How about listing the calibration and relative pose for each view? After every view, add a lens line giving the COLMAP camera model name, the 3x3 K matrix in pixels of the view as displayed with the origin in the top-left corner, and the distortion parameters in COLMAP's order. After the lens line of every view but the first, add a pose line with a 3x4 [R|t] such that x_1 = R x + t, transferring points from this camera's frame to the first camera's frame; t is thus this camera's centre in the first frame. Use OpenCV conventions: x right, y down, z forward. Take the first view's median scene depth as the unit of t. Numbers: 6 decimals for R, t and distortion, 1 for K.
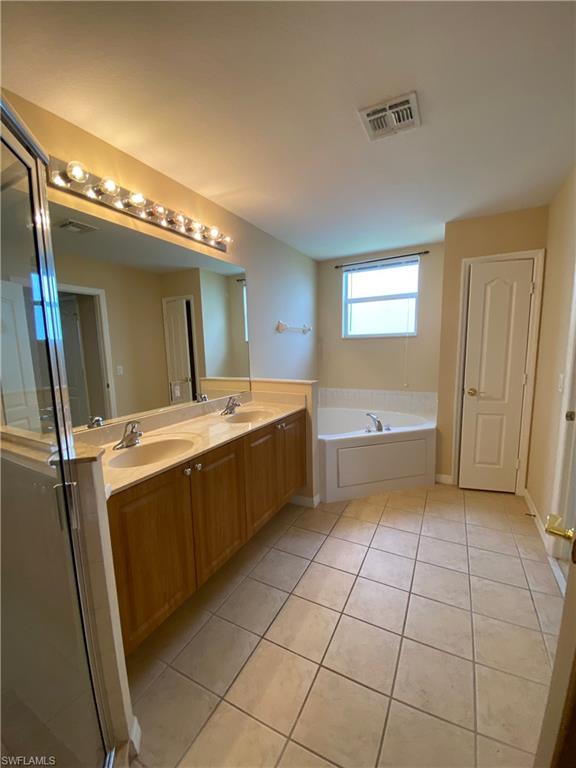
lens RADIAL K [[313.3, 0, 288.0], [0, 313.3, 384.0], [0, 0, 1]] dist [0.022913, -0.018053]
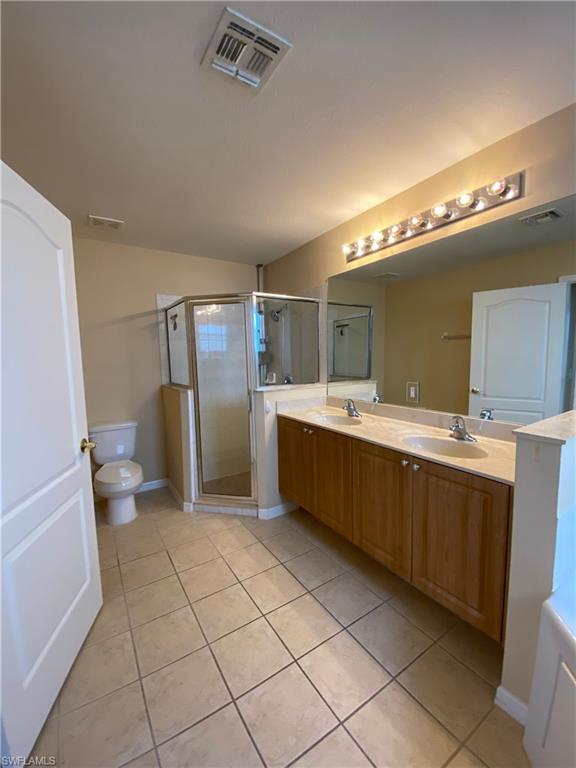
lens RADIAL K [[313.3, 0, 288.0], [0, 313.3, 384.0], [0, 0, 1]] dist [0.022913, -0.018053]
pose [[-0.483447, 0.111609, -0.868229, 0.836017], [-0.081974, 0.981708, 0.171842, -0.166475], [0.871527, 0.154249, -0.465455, 1.279955]]
